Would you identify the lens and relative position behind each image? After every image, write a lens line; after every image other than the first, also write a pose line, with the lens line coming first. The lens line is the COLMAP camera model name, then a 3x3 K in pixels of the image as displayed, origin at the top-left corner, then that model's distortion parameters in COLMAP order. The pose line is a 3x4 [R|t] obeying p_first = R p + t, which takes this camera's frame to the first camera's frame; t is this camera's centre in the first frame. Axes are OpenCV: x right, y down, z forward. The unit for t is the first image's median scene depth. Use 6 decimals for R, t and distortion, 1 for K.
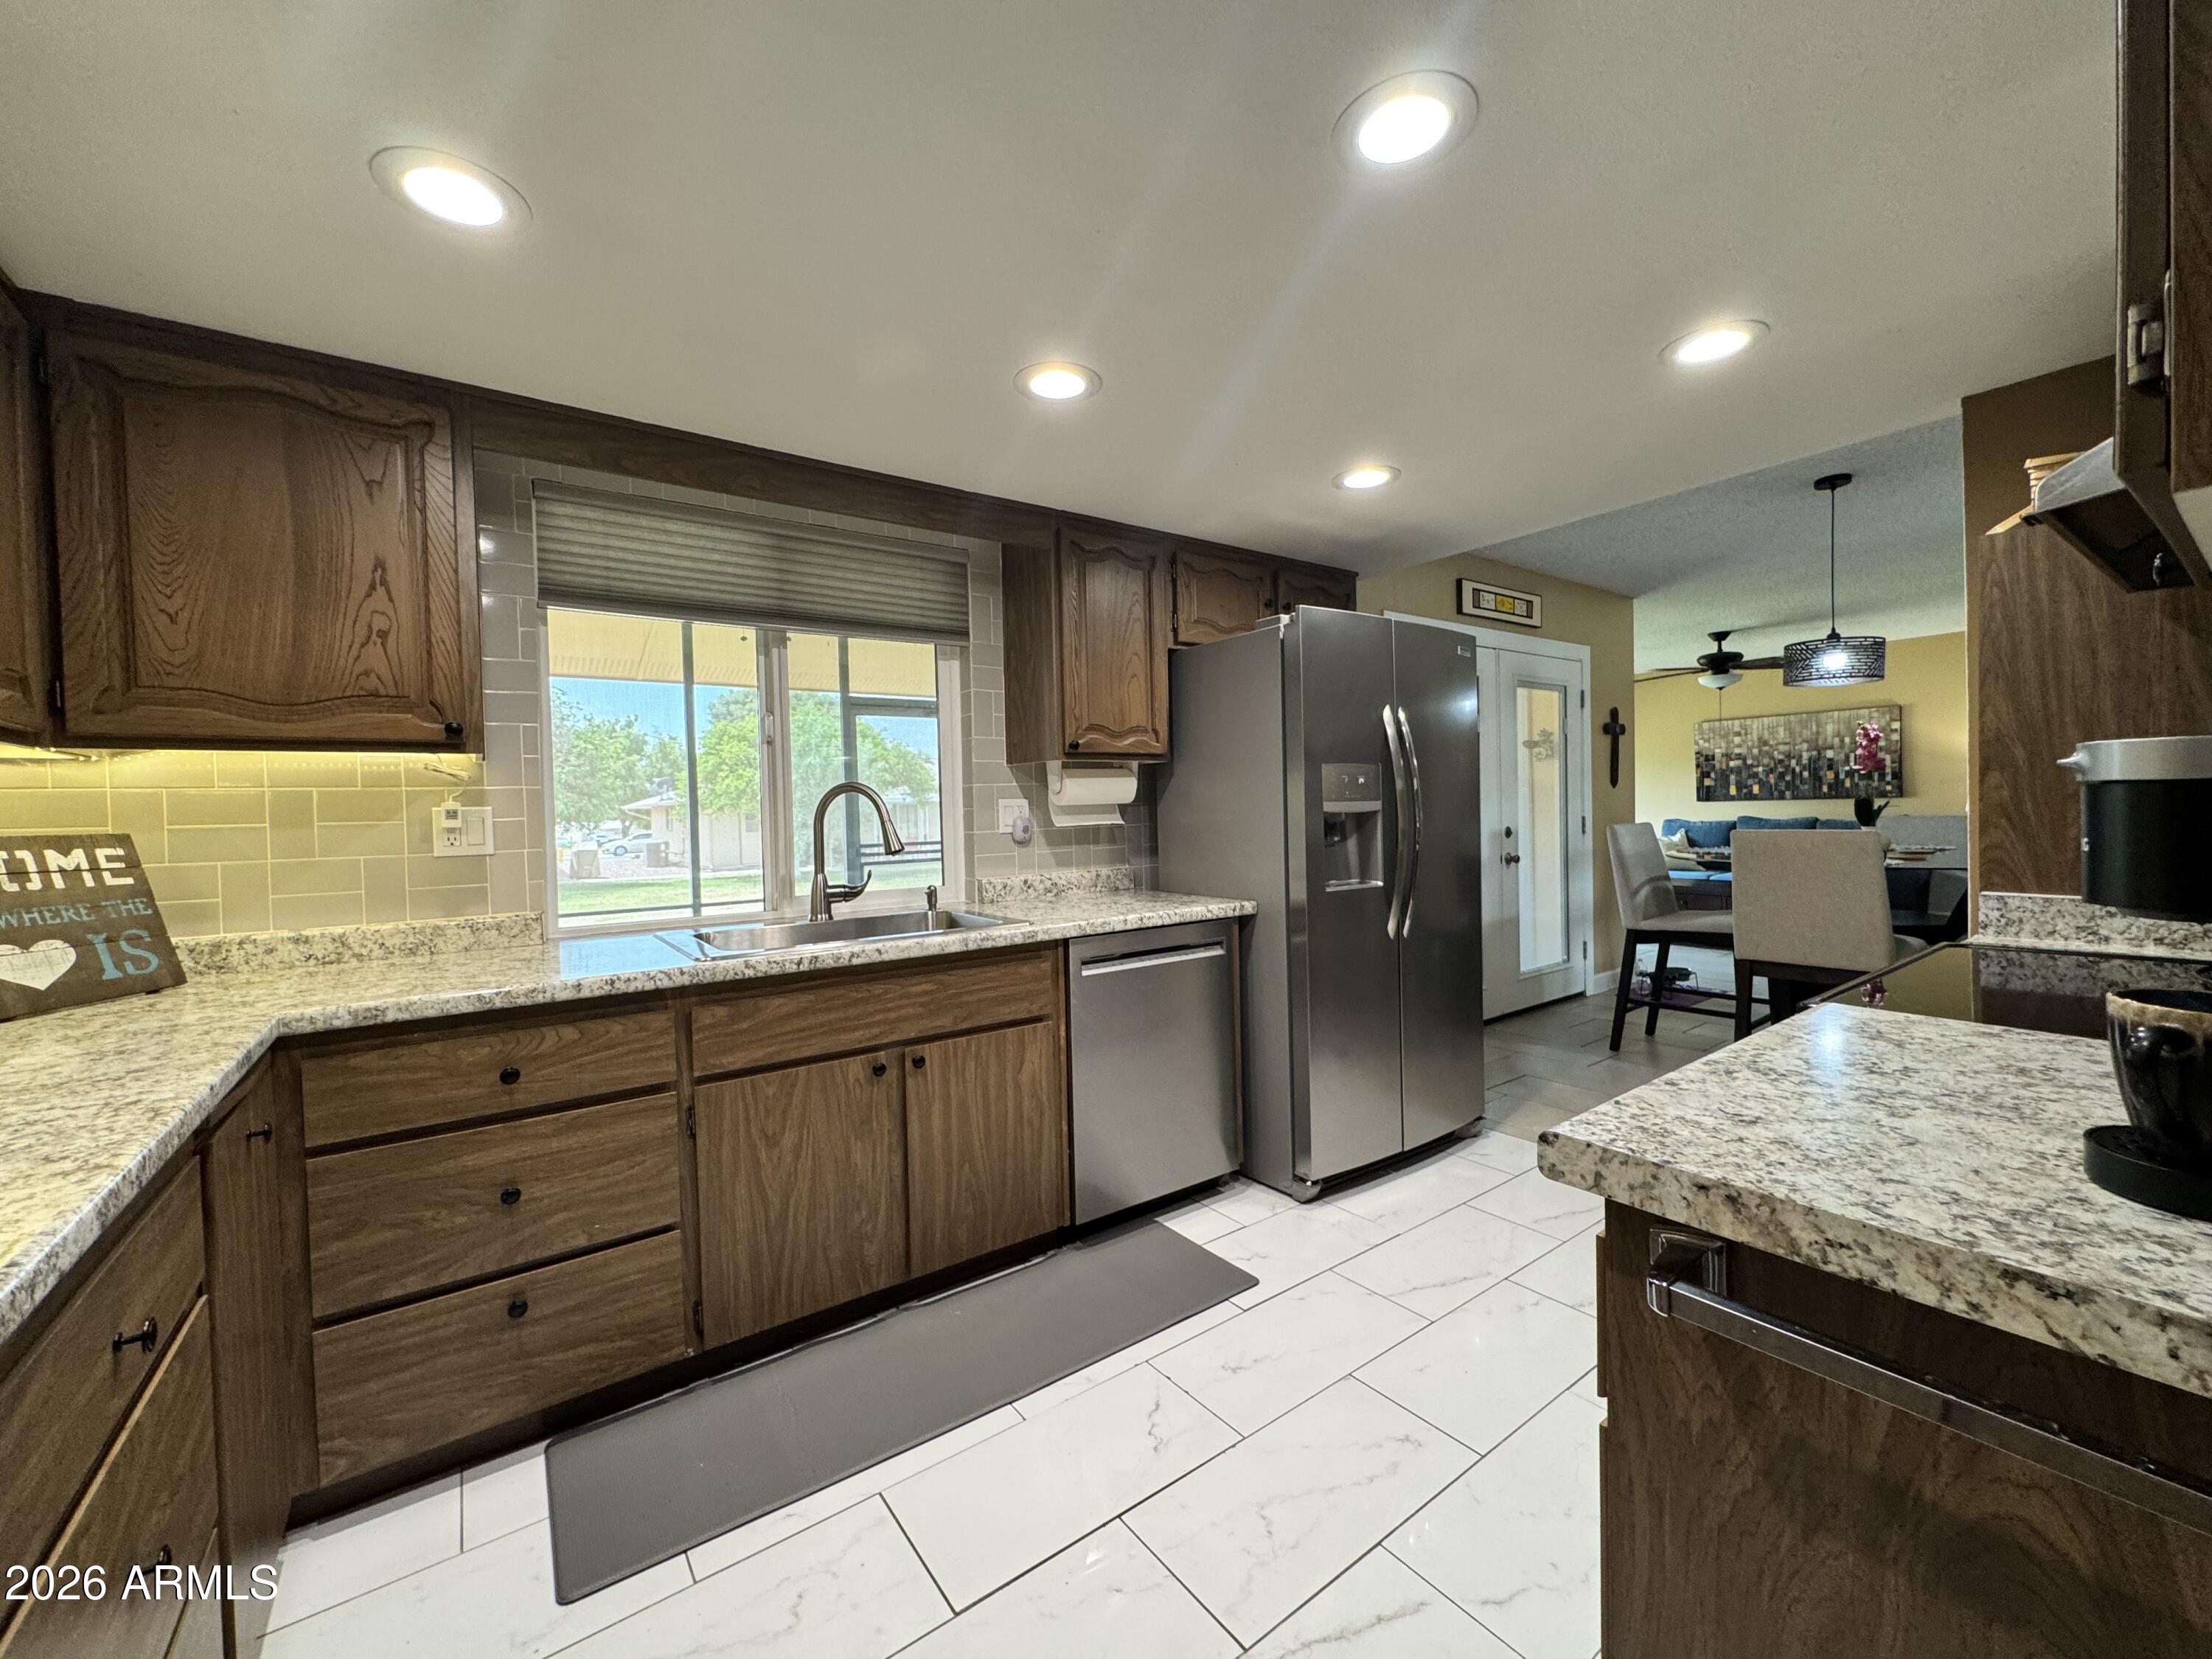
lens RADIAL K [[884.1, 0, 1106.0], [0, 884.1, 829.5], [0, 0, 1]] dist [-0.001663, 0.000018]
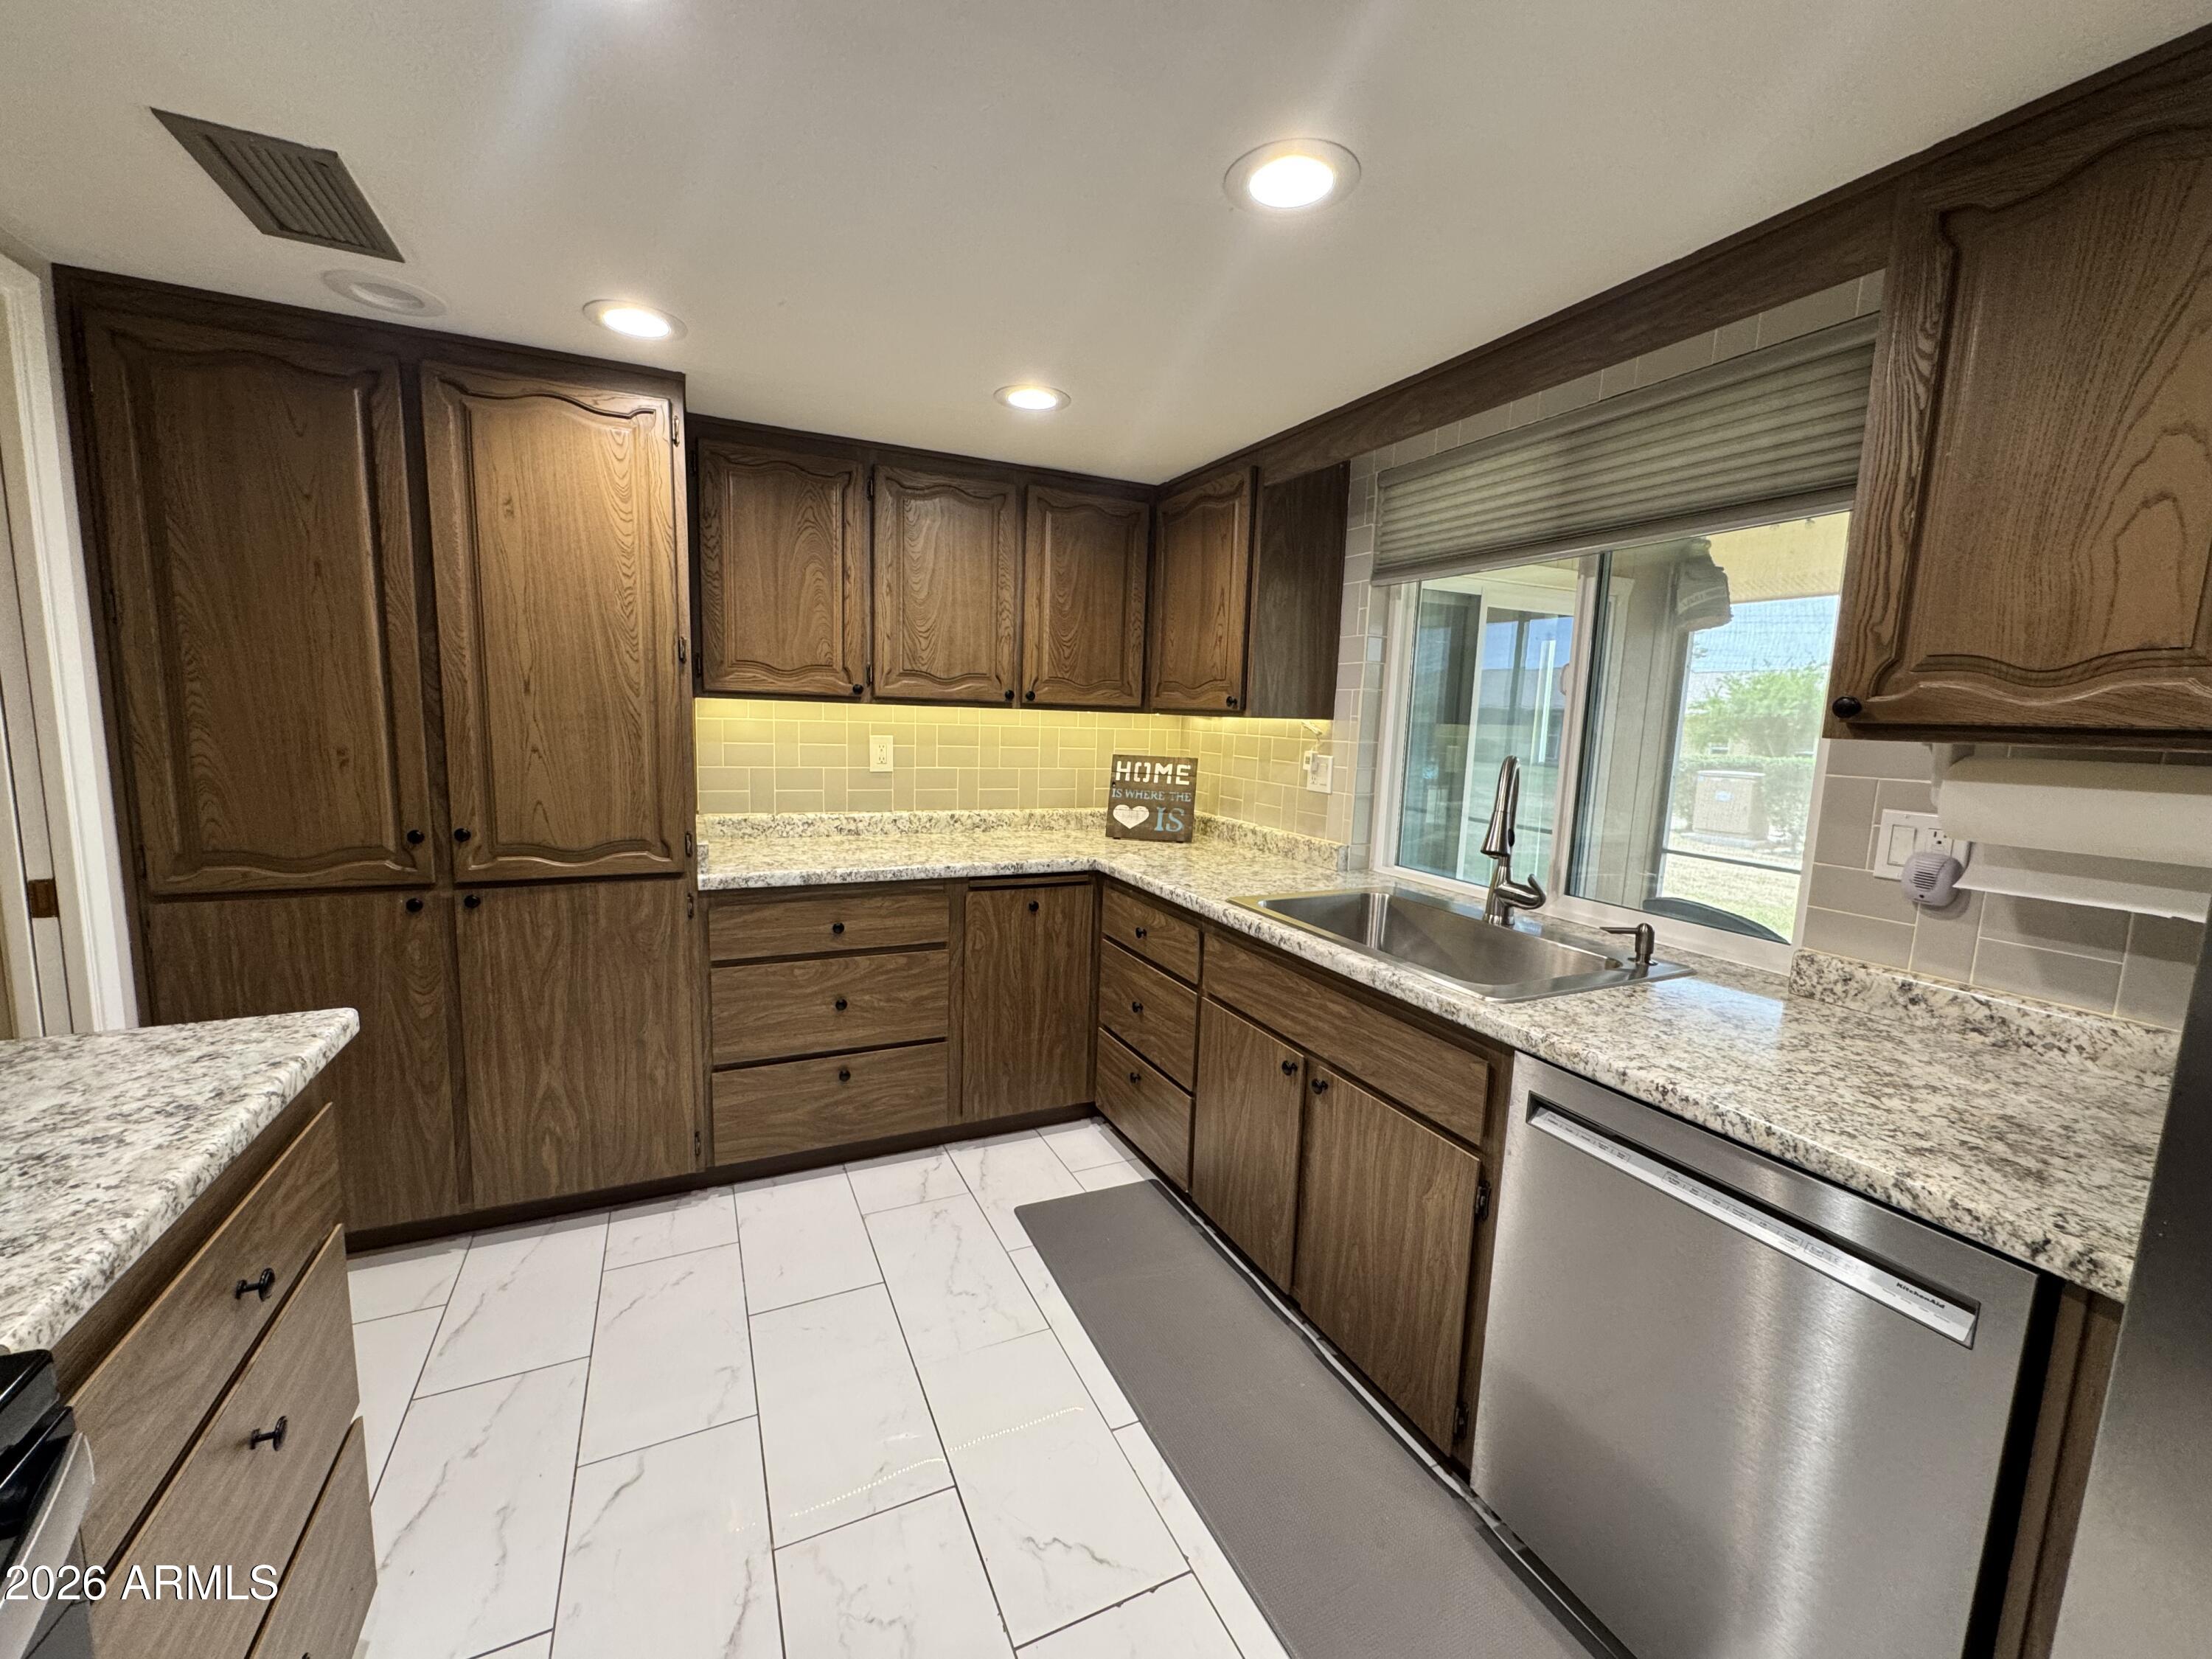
lens RADIAL K [[884.1, 0, 1106.0], [0, 884.1, 829.5], [0, 0, 1]] dist [-0.001663, 0.000018]
pose [[-0.185351, 0.149808, -0.971186, 0.759385], [-0.052703, 0.985373, 0.162054, -0.136867], [0.981258, 0.081222, -0.174745, 1.123725]]
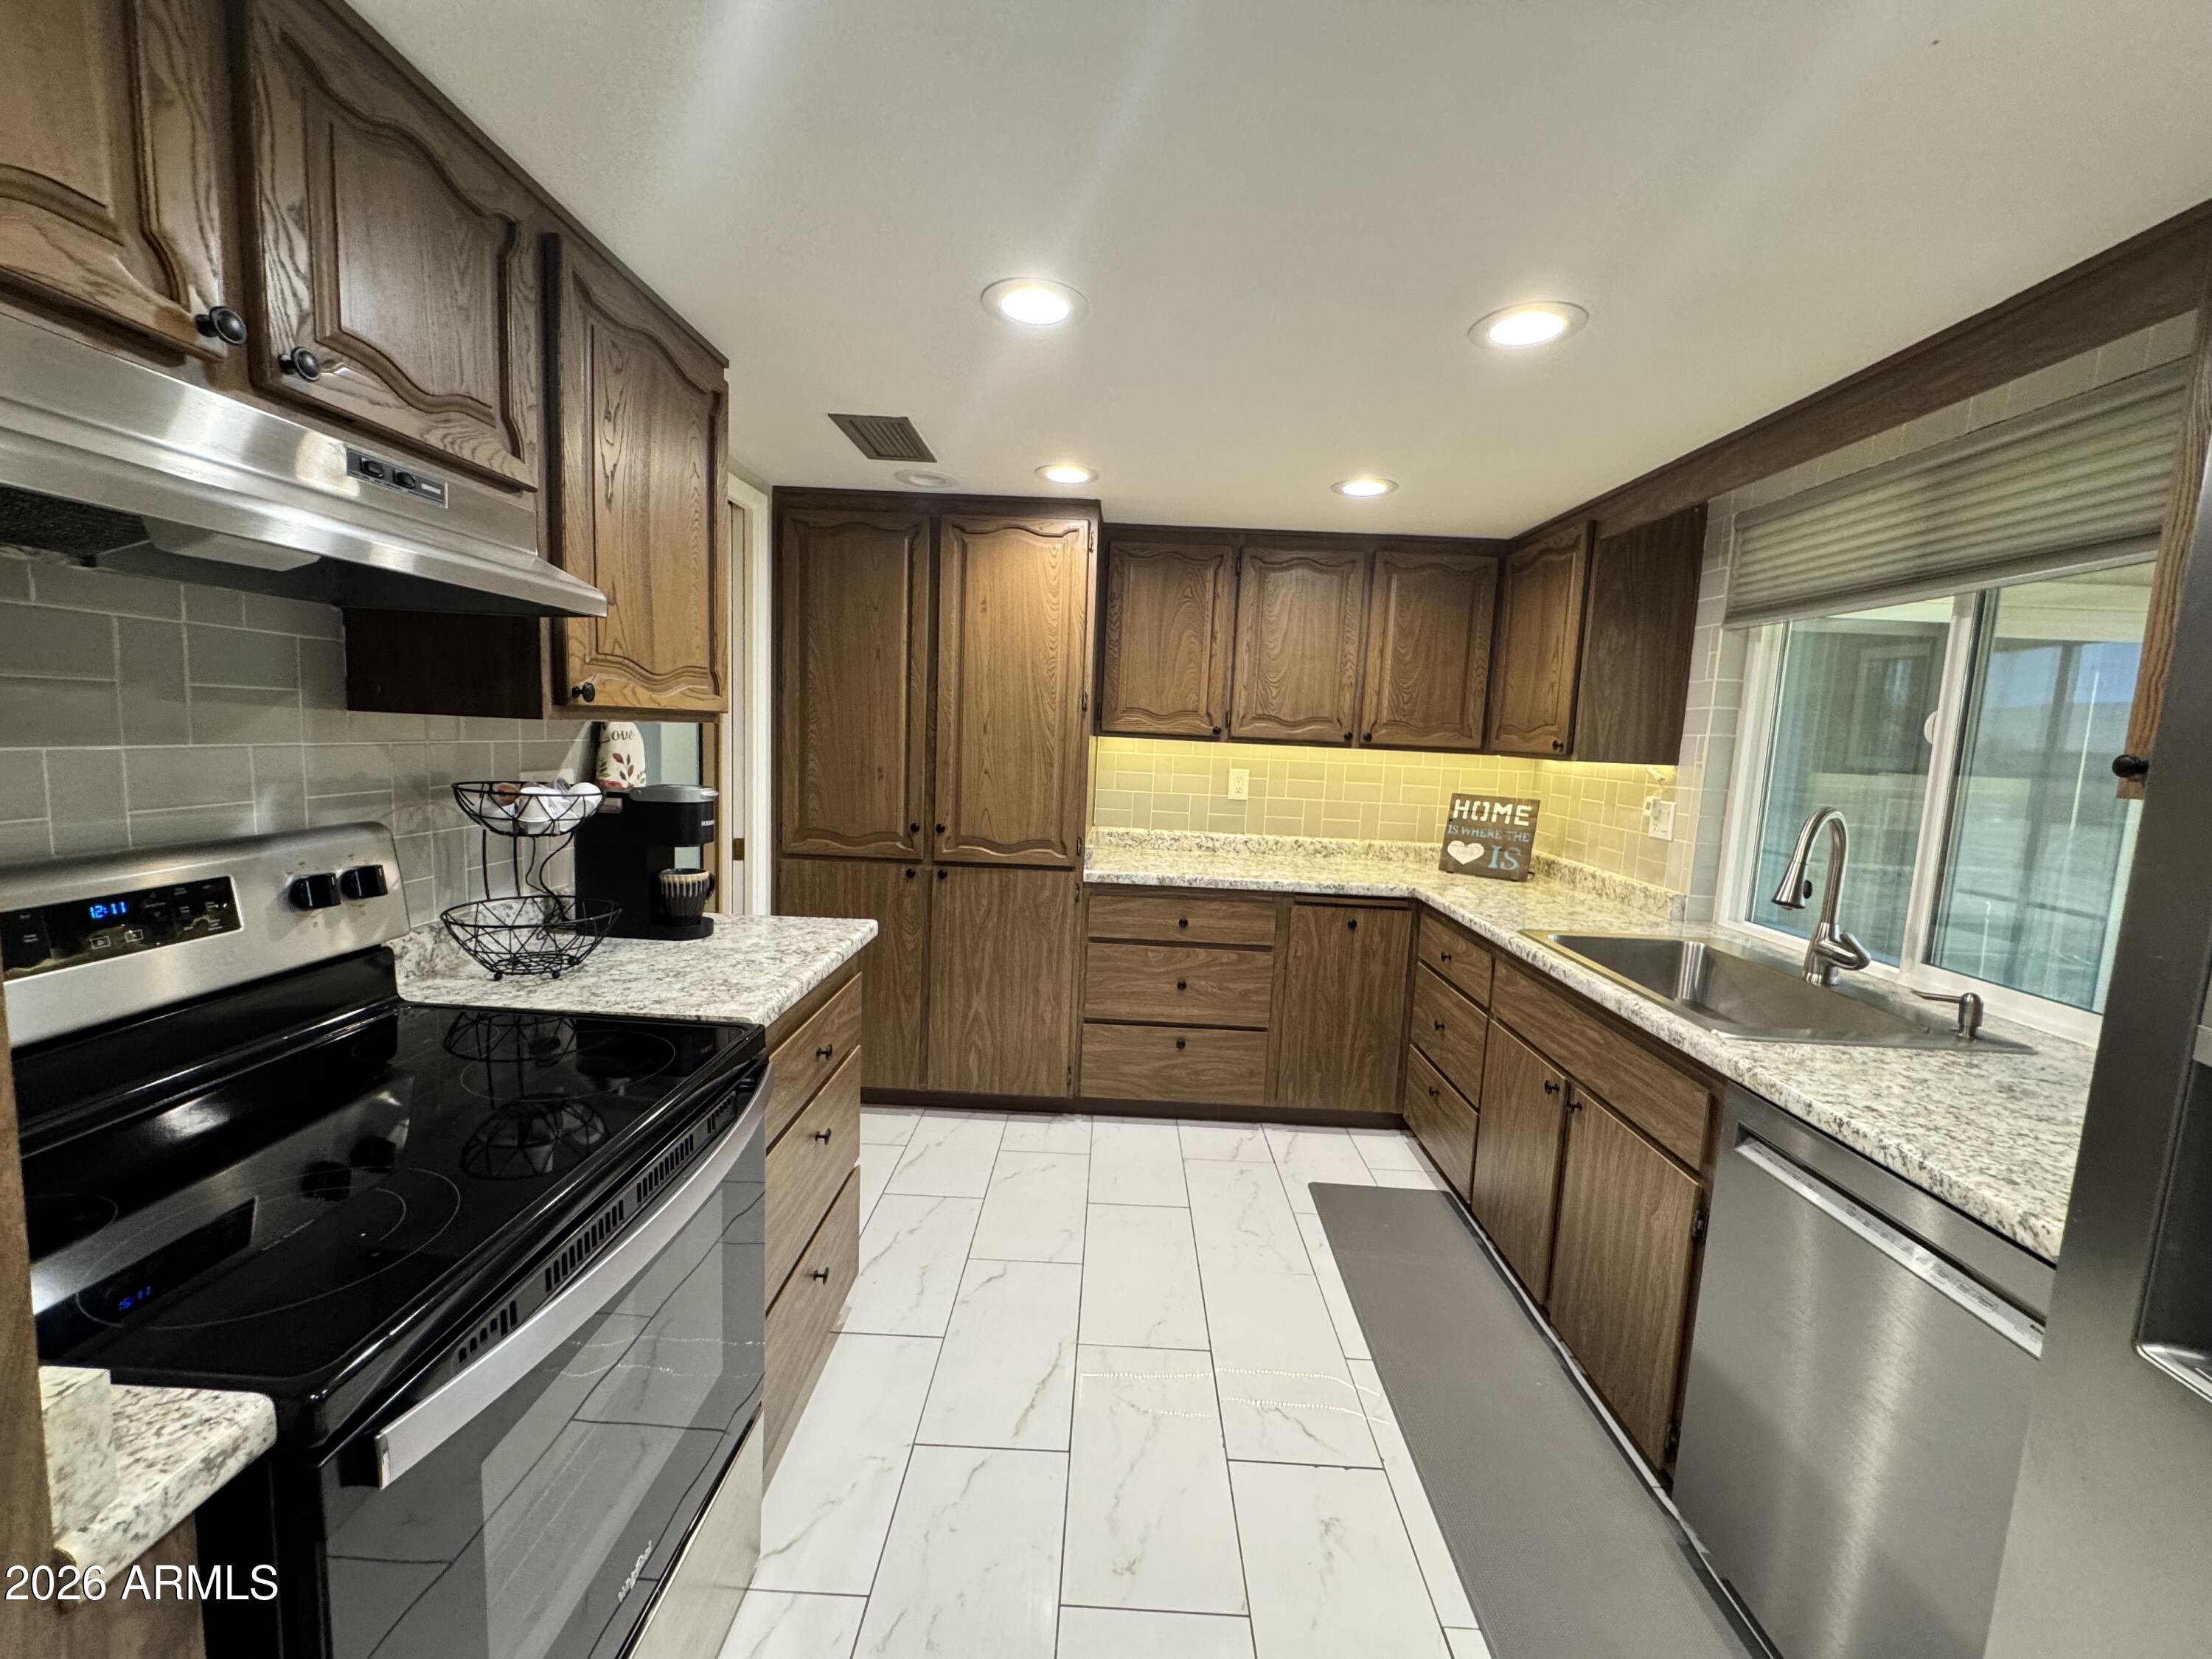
lens RADIAL K [[886.6, 0, 1106.0], [0, 886.6, 829.5], [0, 0, 1]] dist [-0.000136, 0.000001]
pose [[-0.601653, 0.087902, -0.793906, 0.958822], [-0.049801, 0.987864, 0.147118, -0.162992], [0.797204, 0.128052, -0.589974, 1.359381]]
